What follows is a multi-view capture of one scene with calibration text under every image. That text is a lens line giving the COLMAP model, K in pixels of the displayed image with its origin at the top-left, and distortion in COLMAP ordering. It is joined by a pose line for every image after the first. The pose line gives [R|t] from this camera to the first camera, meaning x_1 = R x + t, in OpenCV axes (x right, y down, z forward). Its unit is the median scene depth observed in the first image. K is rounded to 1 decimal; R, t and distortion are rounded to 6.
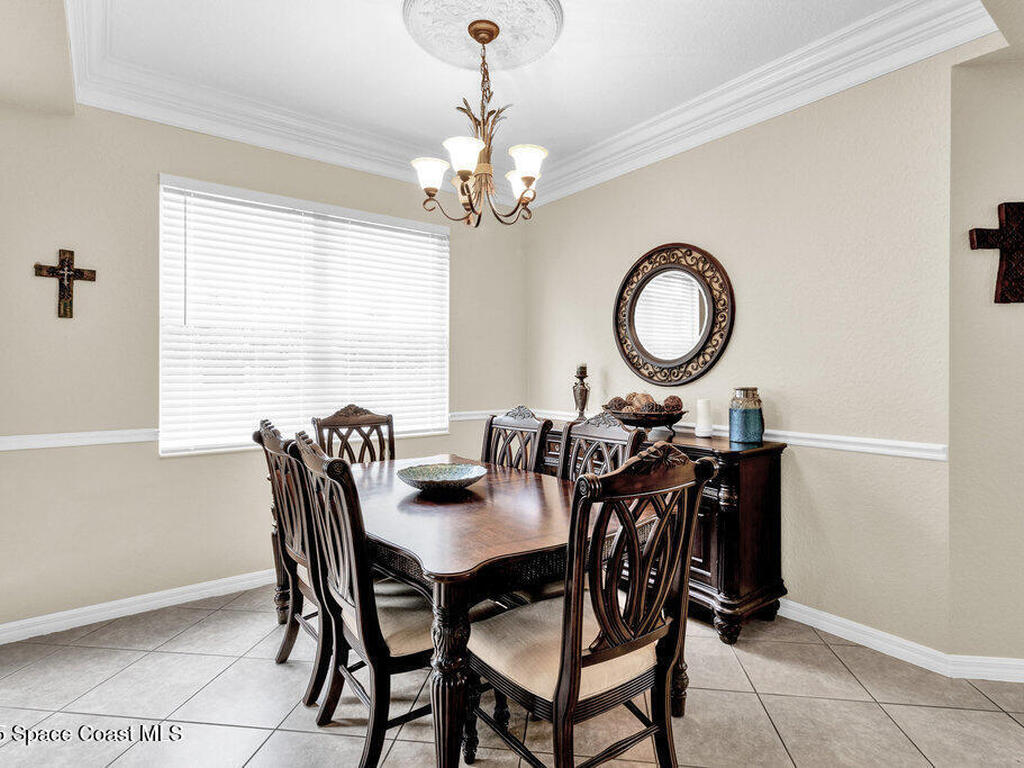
lens RADIAL K [[532.4, 0, 515.7], [0, 532.4, 383.4], [0, 0, 1]] dist [0.004646, 0.000922]
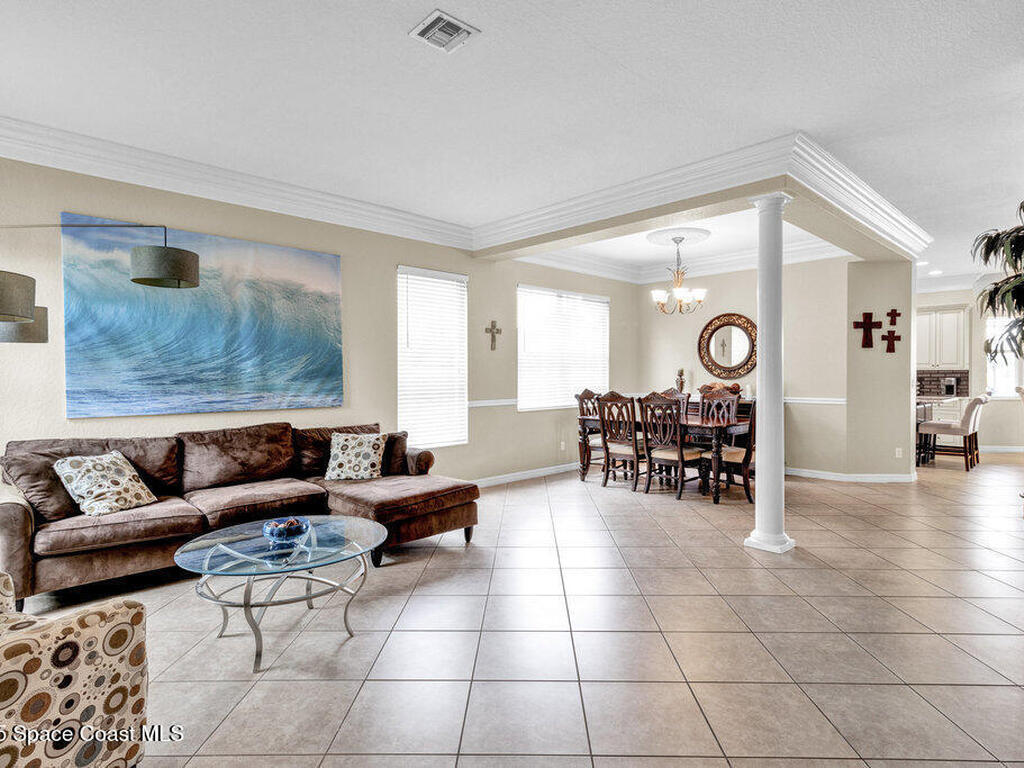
lens RADIAL K [[532.4, 0, 516.6], [0, 532.4, 387.0], [0, 0, 1]] dist [0.004646, 0.000922]
pose [[0.994349, -0.001745, 0.106150, -0.827098], [-0.000444, 0.999788, 0.020592, -0.009737], [-0.106163, -0.020523, 0.994137, -1.090126]]
